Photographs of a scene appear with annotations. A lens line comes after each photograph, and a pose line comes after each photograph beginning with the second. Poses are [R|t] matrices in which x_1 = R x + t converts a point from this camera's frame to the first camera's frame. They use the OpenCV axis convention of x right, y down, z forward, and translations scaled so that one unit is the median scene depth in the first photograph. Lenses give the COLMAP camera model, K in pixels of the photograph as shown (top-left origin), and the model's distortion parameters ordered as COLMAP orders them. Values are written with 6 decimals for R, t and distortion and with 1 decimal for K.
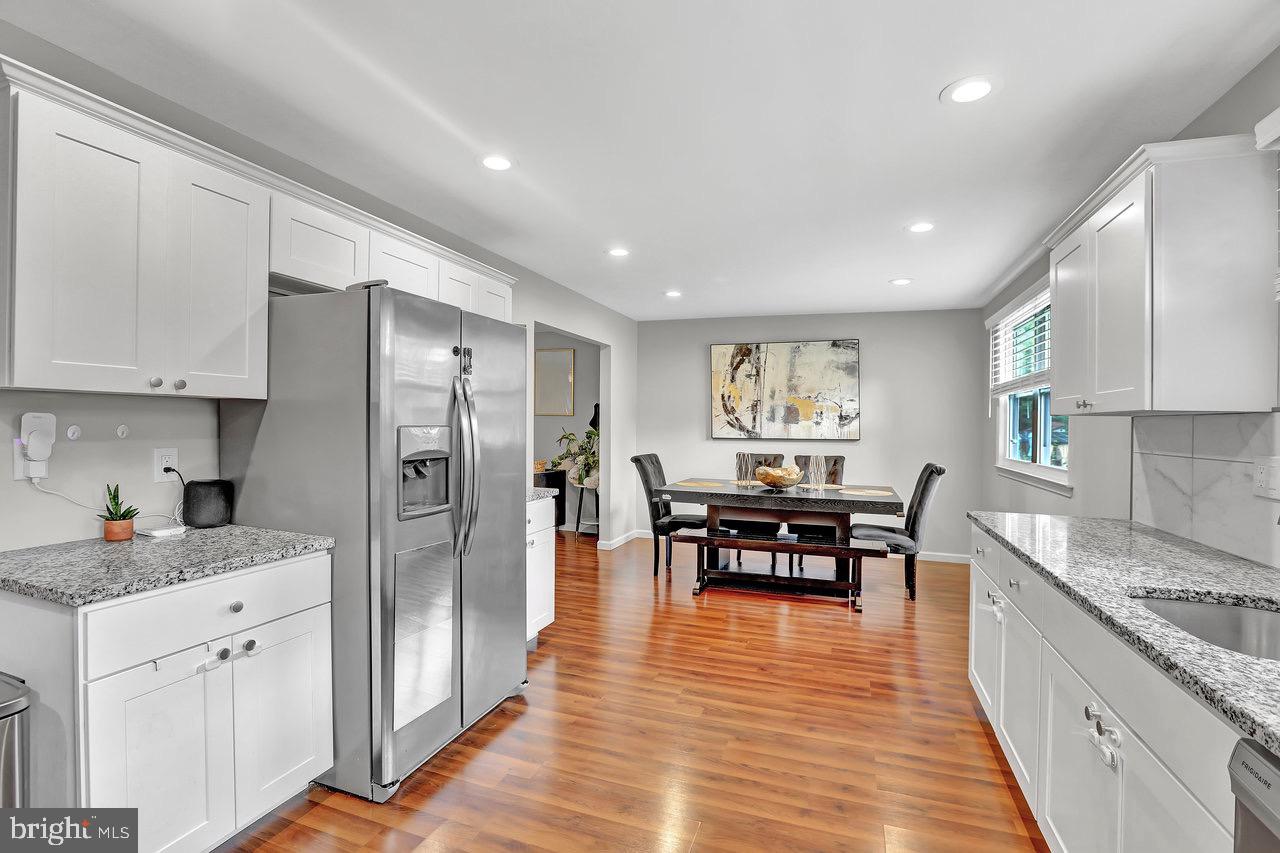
lens RADIAL K [[602.9, 0, 643.4], [0, 602.9, 431.6], [0, 0, 1]] dist [-0.016554, 0.004034]
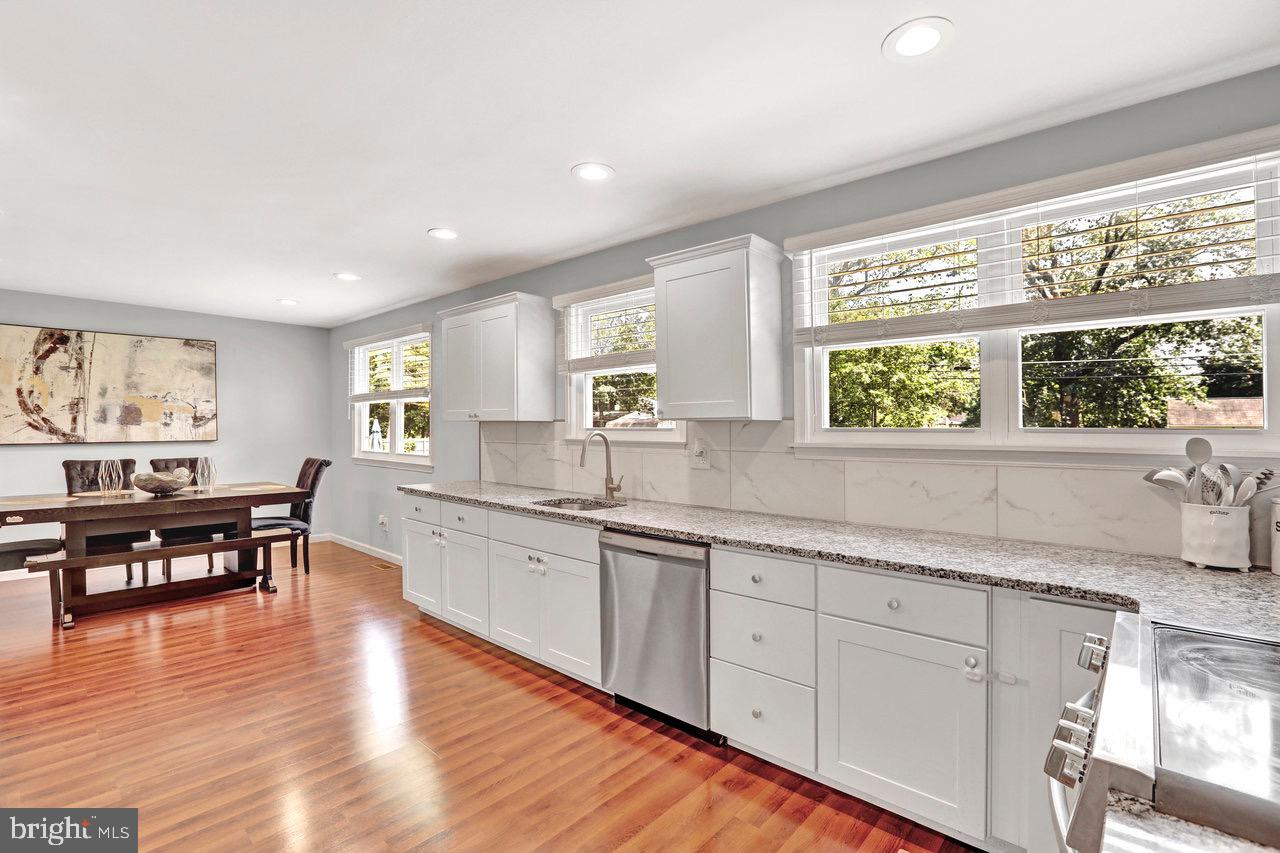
lens RADIAL K [[602.9, 0, 662.7], [0, 602.9, 419.4], [0, 0, 1]] dist [-0.016554, 0.004034]
pose [[0.365887, -0.004233, 0.930650, -0.296261], [0.012494, 0.999922, -0.000364, -0.011225], [-0.930575, 0.011760, 0.365911, -0.071966]]
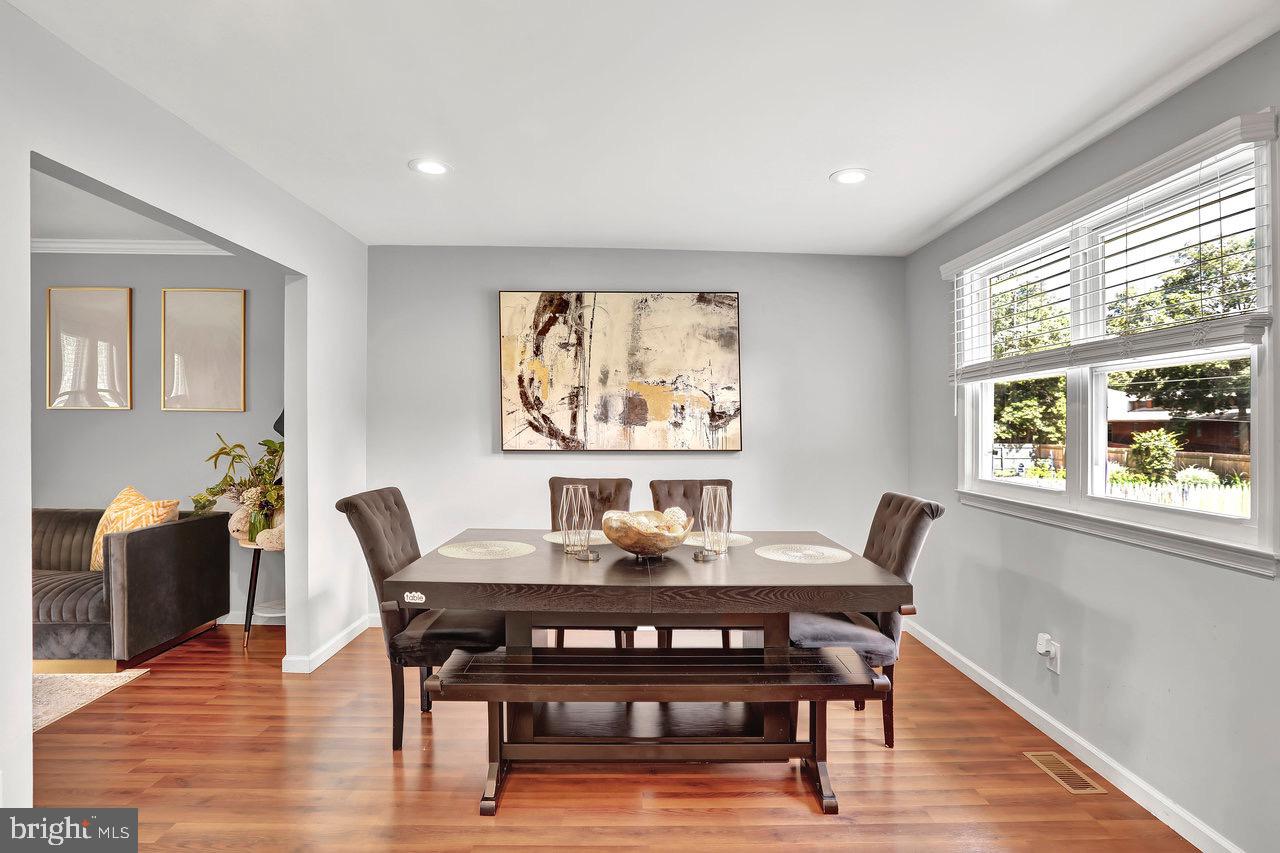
lens RADIAL K [[636.8, 0, 632.9], [0, 636.8, 425.1], [0, 0, 1]] dist [-0.019768, 0.004660]
pose [[0.937887, -0.006141, 0.346887, 0.019636], [0.008649, 0.999946, -0.005682, -0.009838], [-0.346833, 0.008329, 0.937890, 0.395108]]
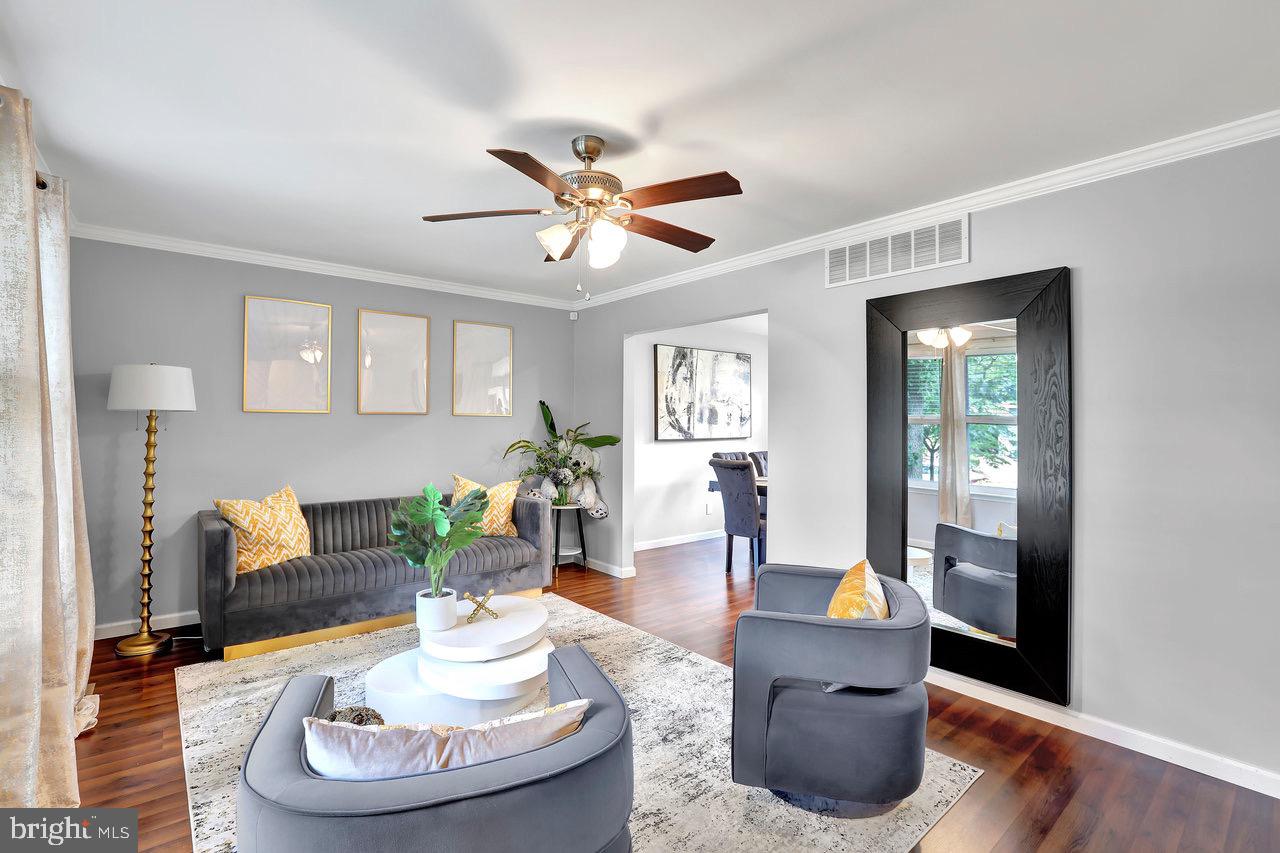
lens RADIAL K [[602.9, 0, 629.5], [0, 602.9, 420.3], [0, 0, 1]] dist [-0.016554, 0.004034]
pose [[0.511816, -0.007263, 0.859064, -0.782417], [0.014620, 0.999893, -0.000257, -0.022794], [-0.858970, 0.012691, 0.511868, 0.565861]]
